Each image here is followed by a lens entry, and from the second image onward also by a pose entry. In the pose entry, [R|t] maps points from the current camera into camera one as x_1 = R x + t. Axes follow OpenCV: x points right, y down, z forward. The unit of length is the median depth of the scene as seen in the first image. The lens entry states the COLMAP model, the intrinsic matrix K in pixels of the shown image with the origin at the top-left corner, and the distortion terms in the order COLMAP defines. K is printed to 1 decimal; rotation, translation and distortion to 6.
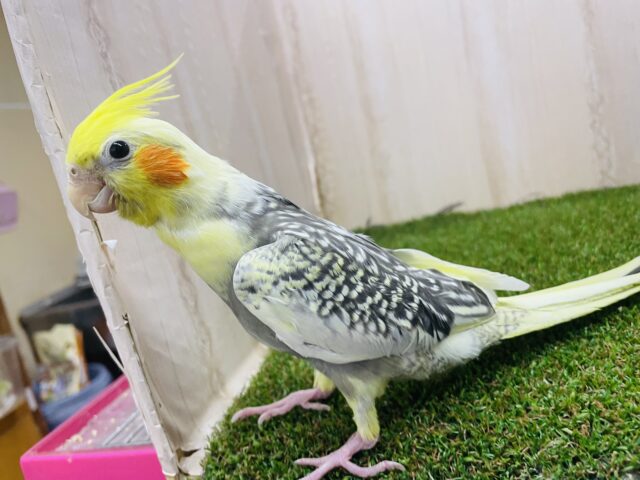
lens RADIAL K [[494.1, 0, 319.5], [0, 494.1, 235.7], [0, 0, 1]] dist [0.076348, -0.128482]
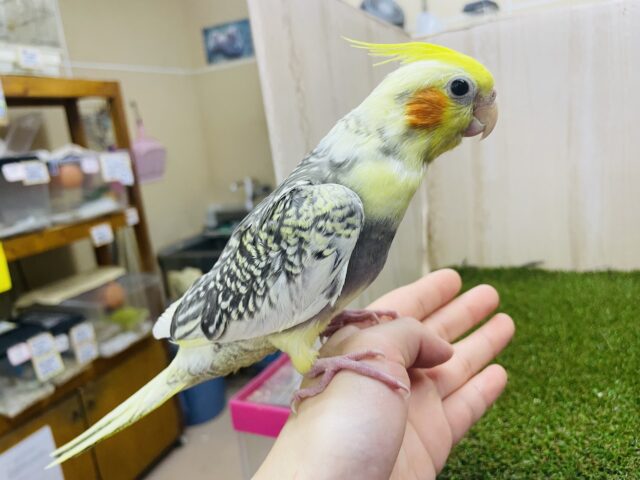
lens RADIAL K [[484.7, 0, 320.0], [0, 484.7, 240.0], [0, 0, 1]] dist [0.007690, 0.000601]
pose [[0.969160, 0.148717, -0.196500, -0.024599], [-0.134166, 0.987266, 0.085473, -0.152312], [0.206709, -0.056474, 0.976771, -0.301358]]
